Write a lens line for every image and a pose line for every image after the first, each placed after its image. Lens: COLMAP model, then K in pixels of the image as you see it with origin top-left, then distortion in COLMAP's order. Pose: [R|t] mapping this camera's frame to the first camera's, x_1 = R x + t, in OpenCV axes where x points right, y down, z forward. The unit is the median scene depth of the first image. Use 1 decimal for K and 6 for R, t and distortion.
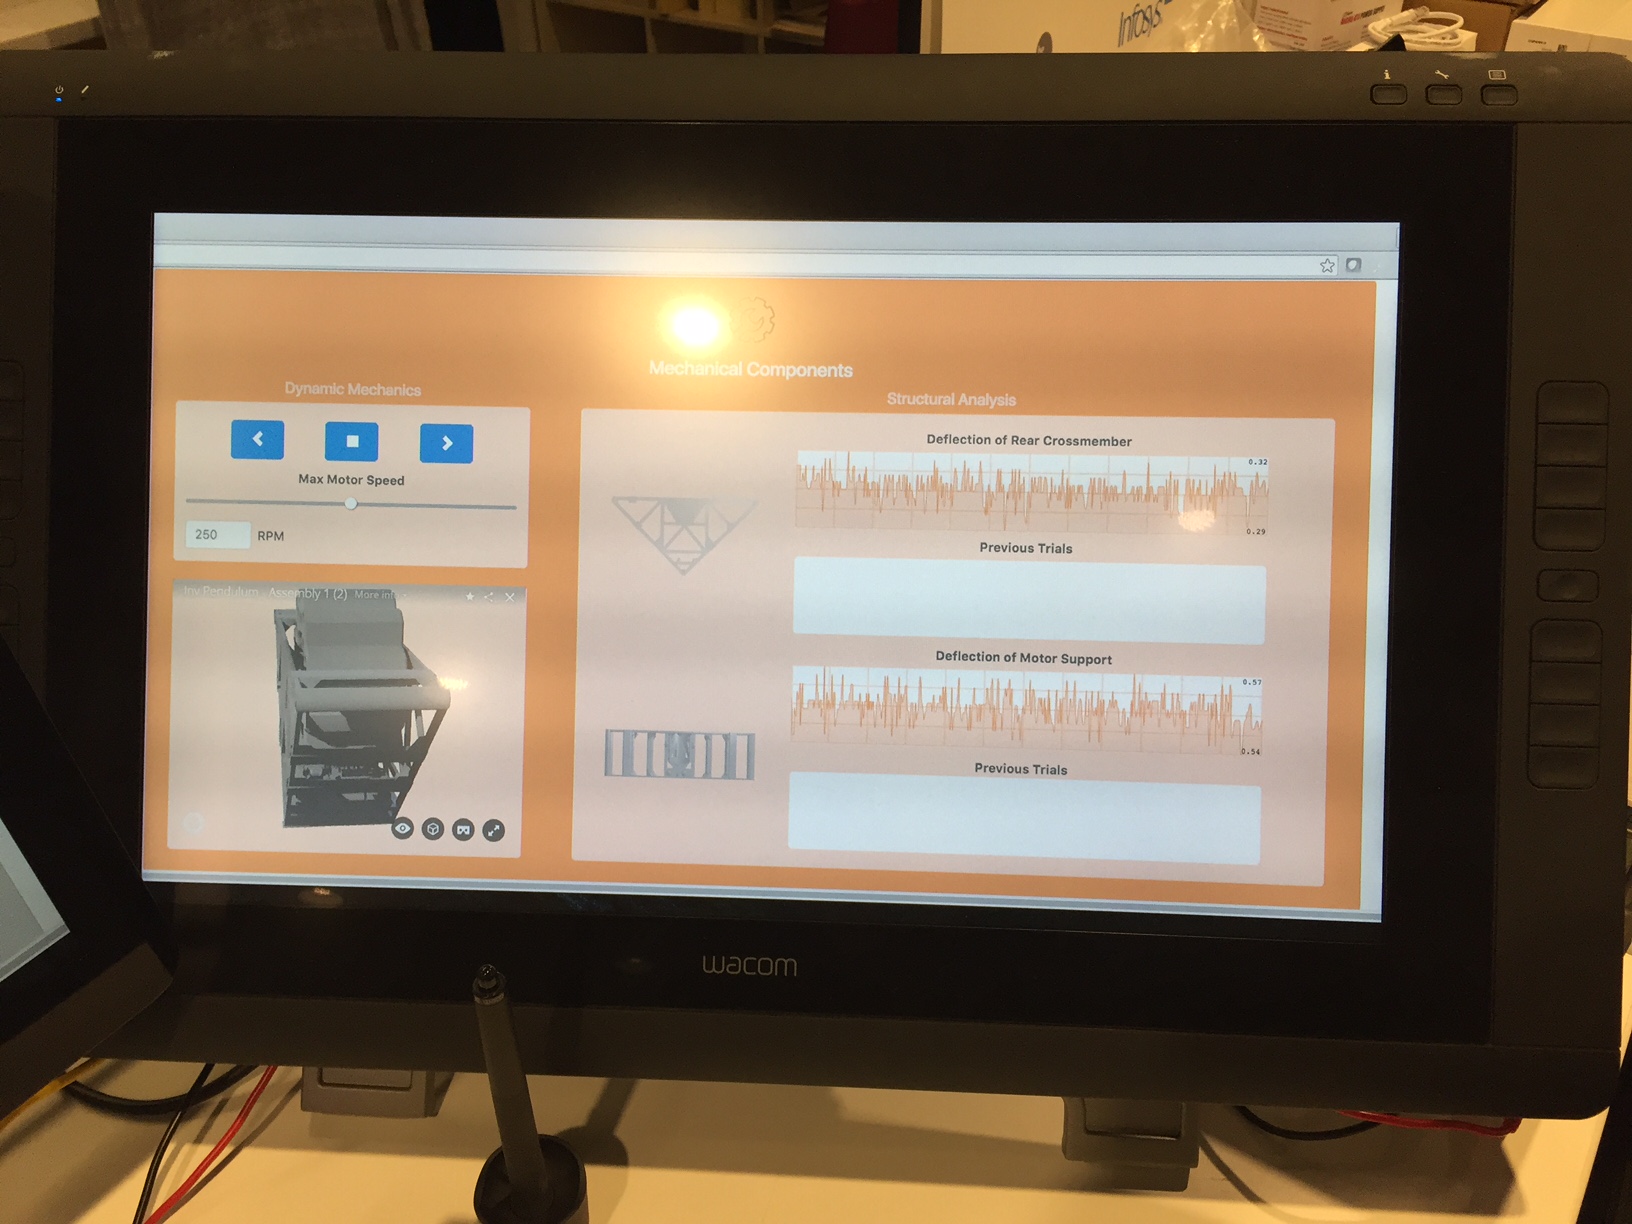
lens RADIAL K [[1441.5, 0, 814.0], [0, 1441.5, 656.3], [0, 0, 1]] dist [-0.000309, -0.002572]
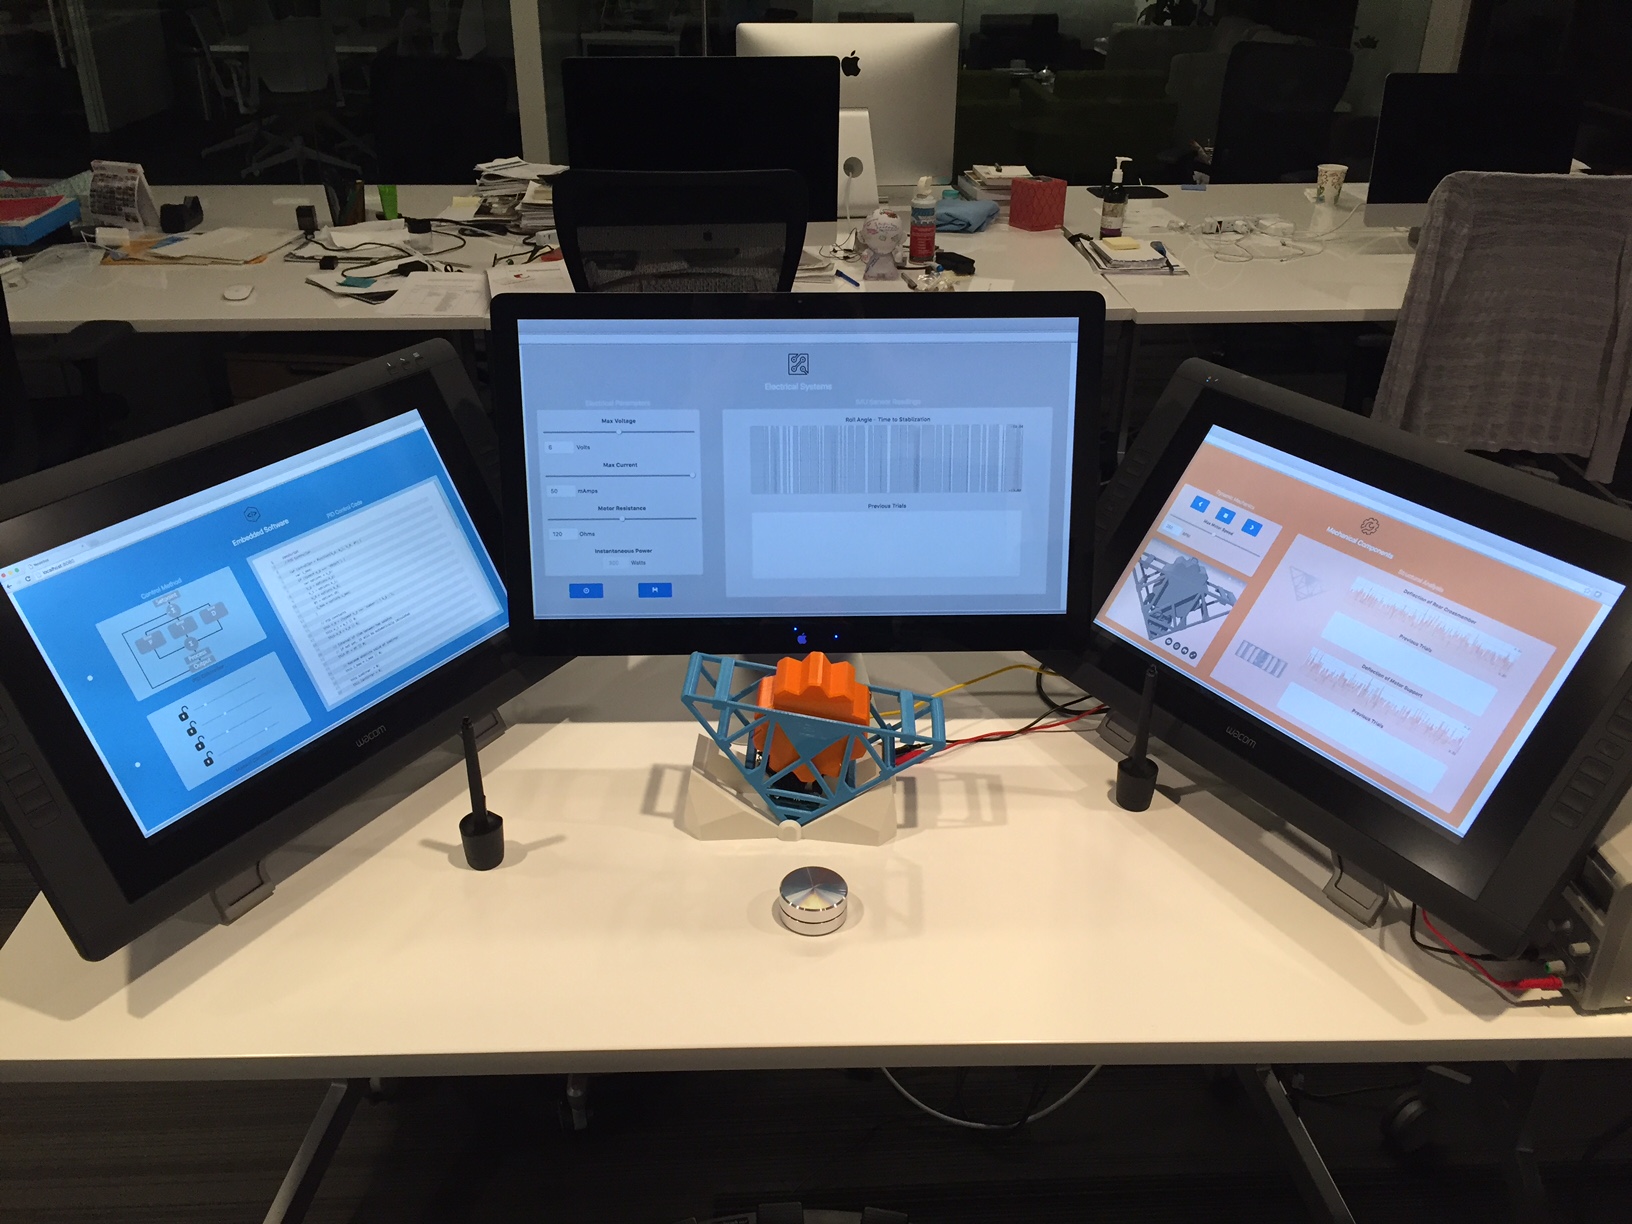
lens RADIAL K [[1441.5, 0, 814.0], [0, 1441.5, 656.3], [0, 0, 1]] dist [-0.000309, -0.002572]
pose [[0.576251, 0.402303, -0.711398, 1.332515], [-0.492682, 0.865505, 0.090367, 0.231399], [0.652073, 0.298419, 0.696956, -1.409943]]
